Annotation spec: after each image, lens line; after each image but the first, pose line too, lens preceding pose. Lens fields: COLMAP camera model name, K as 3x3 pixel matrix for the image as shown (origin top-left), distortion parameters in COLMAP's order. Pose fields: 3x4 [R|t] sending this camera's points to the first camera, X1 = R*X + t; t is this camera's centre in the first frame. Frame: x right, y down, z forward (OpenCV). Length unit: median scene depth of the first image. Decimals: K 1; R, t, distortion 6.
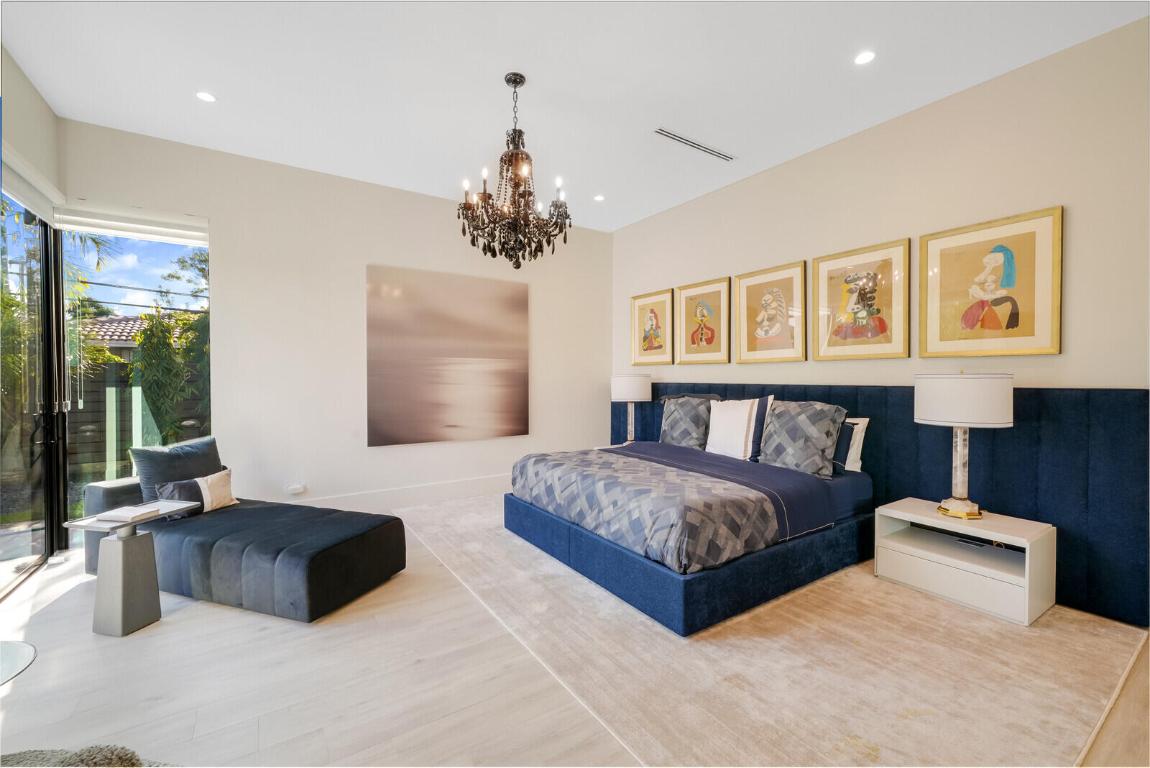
lens RADIAL K [[460.7, 0, 575.0], [0, 460.7, 384.0], [0, 0, 1]] dist [0.026325, -0.000005]
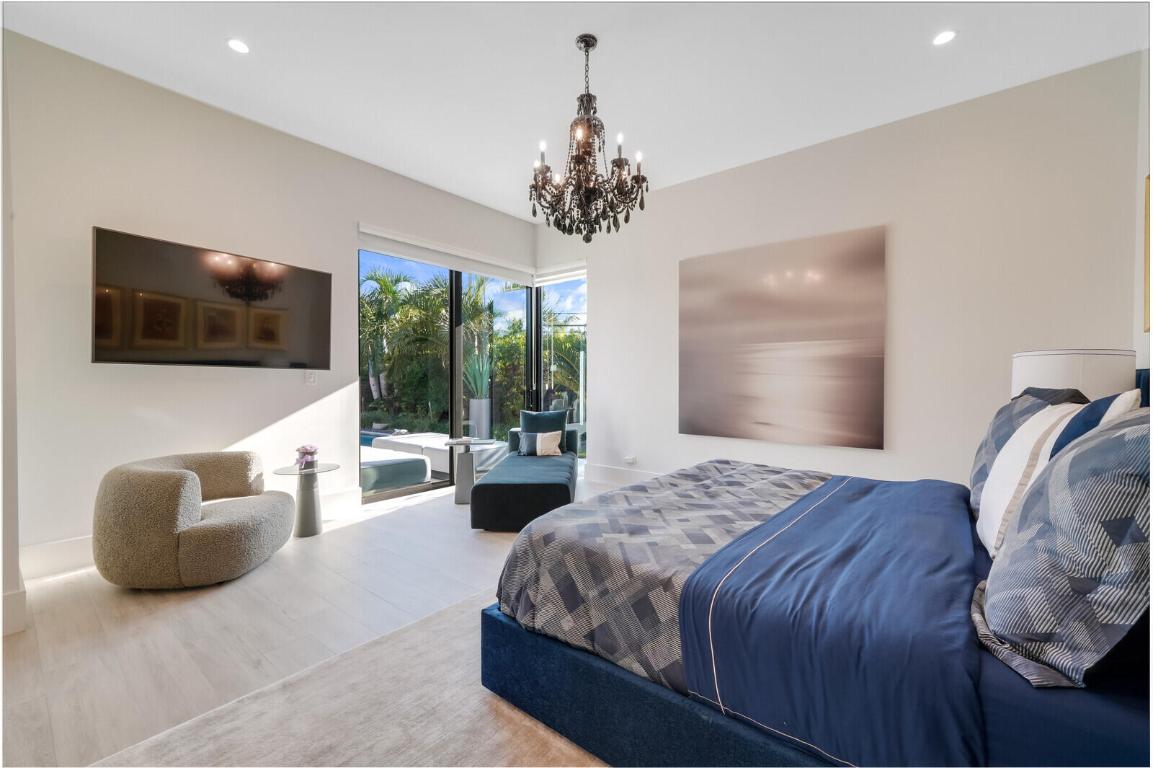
lens RADIAL K [[467.3, 0, 576.5], [0, 467.3, 384.0], [0, 0, 1]] dist [0.000597, 0.000019]
pose [[0.316022, 0.006789, -0.948728, 0.488194], [-0.015629, 0.999876, 0.001949, 0.024198], [0.948623, 0.014212, 0.316089, 0.440512]]
